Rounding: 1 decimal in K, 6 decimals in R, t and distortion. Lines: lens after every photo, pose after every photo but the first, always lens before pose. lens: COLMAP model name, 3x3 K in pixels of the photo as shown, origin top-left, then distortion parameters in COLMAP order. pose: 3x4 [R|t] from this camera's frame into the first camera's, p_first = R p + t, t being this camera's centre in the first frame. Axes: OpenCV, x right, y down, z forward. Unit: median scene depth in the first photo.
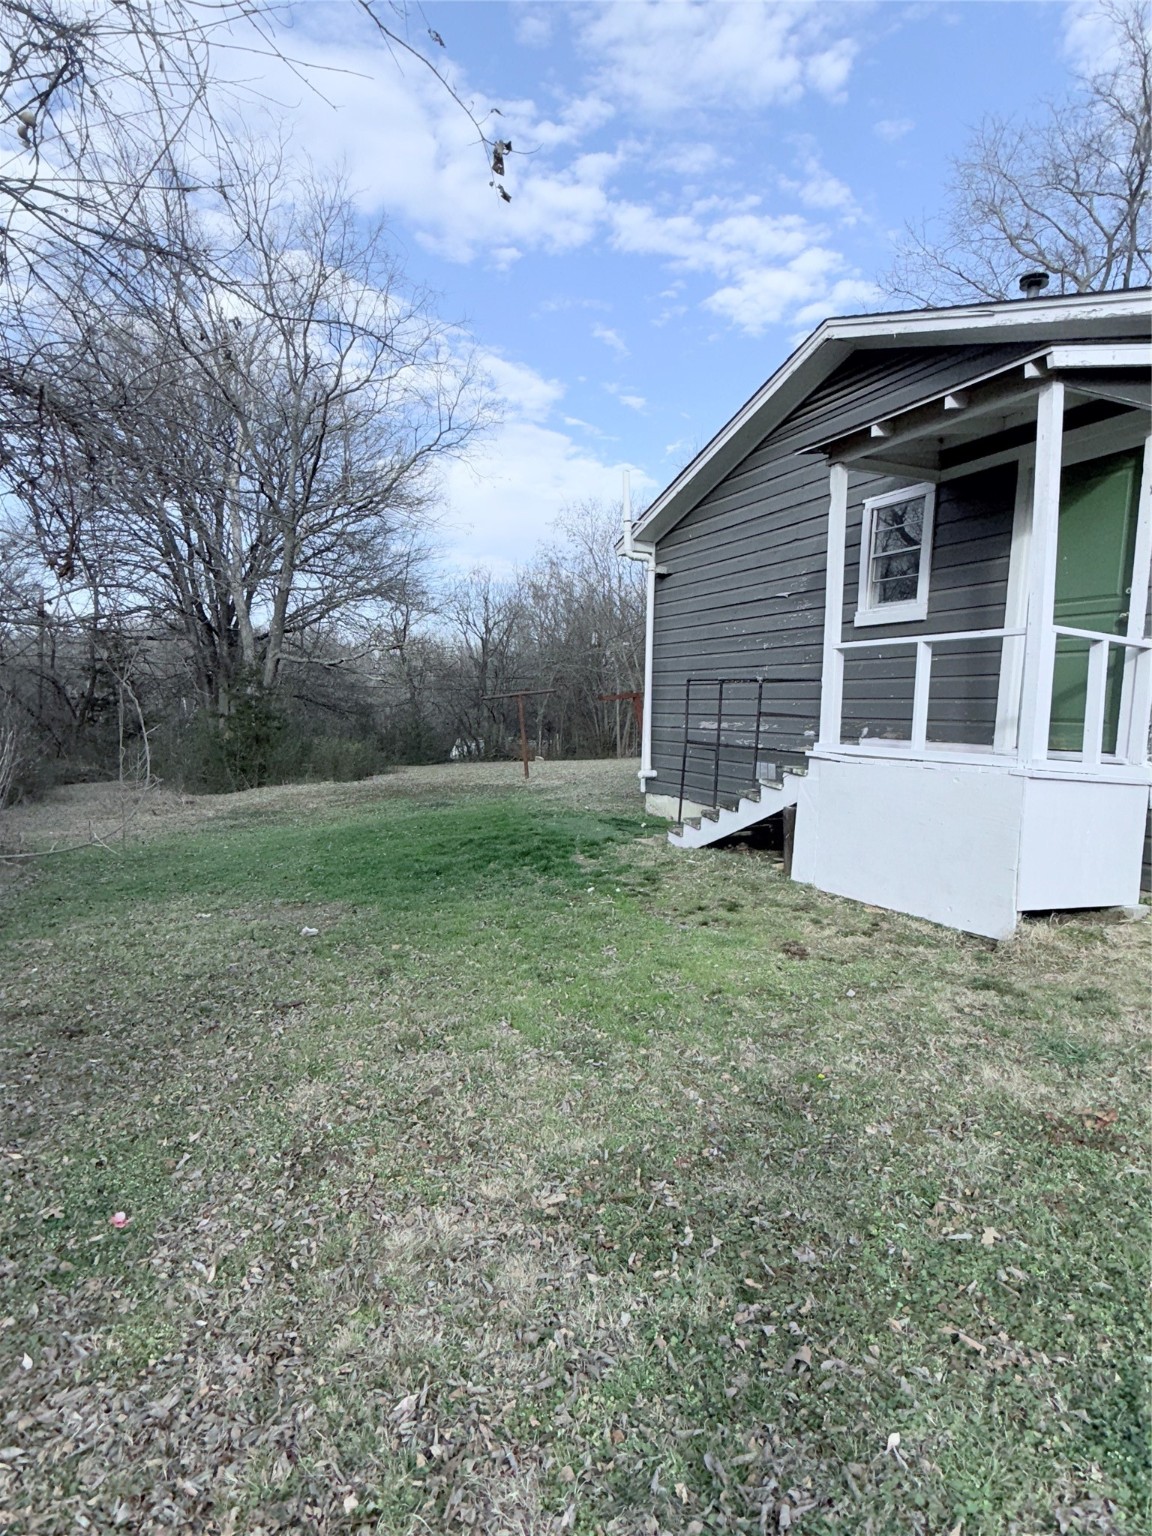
lens RADIAL K [[850.8, 0, 576.0], [0, 850.8, 768.0], [0, 0, 1]] dist [-0.001084, -0.000119]
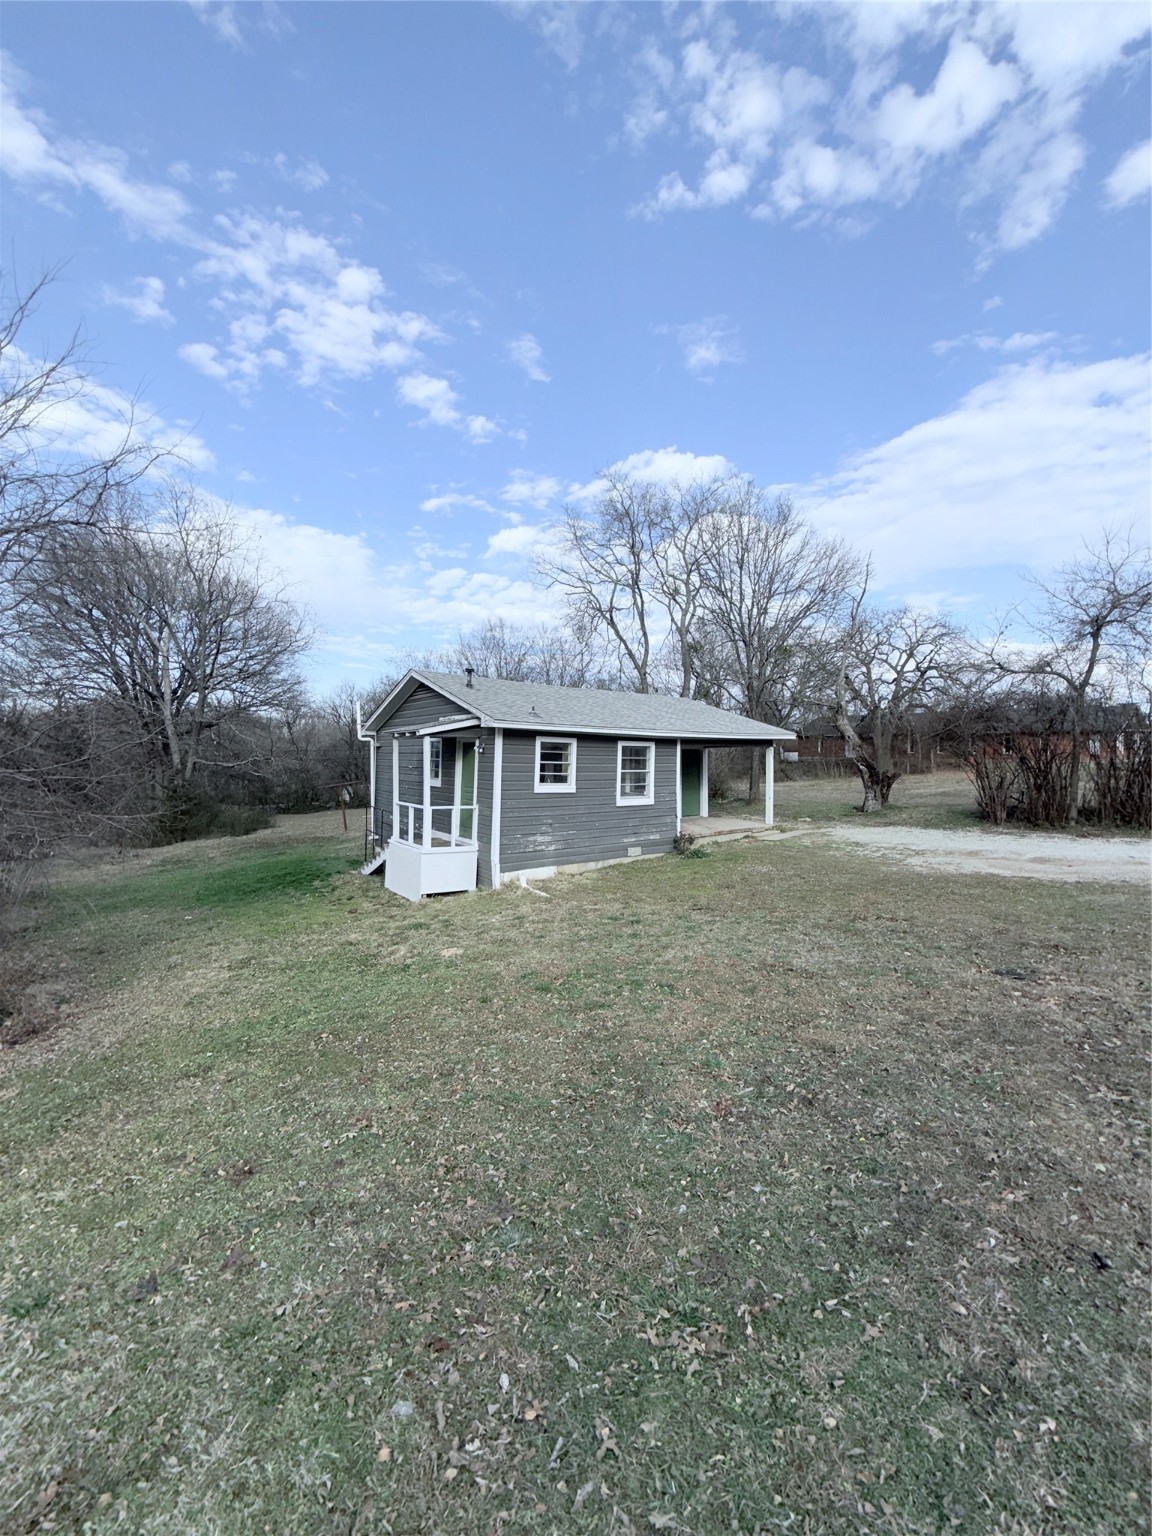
lens RADIAL K [[609.3, 0, 575.9], [0, 609.3, 763.5], [0, 0, 1]] dist [-0.000049, 0.000625]
pose [[0.978965, -0.021358, 0.202907, 0.154977], [0.032127, 0.998236, -0.049928, -0.049303], [-0.201483, 0.055396, 0.977924, -0.355335]]
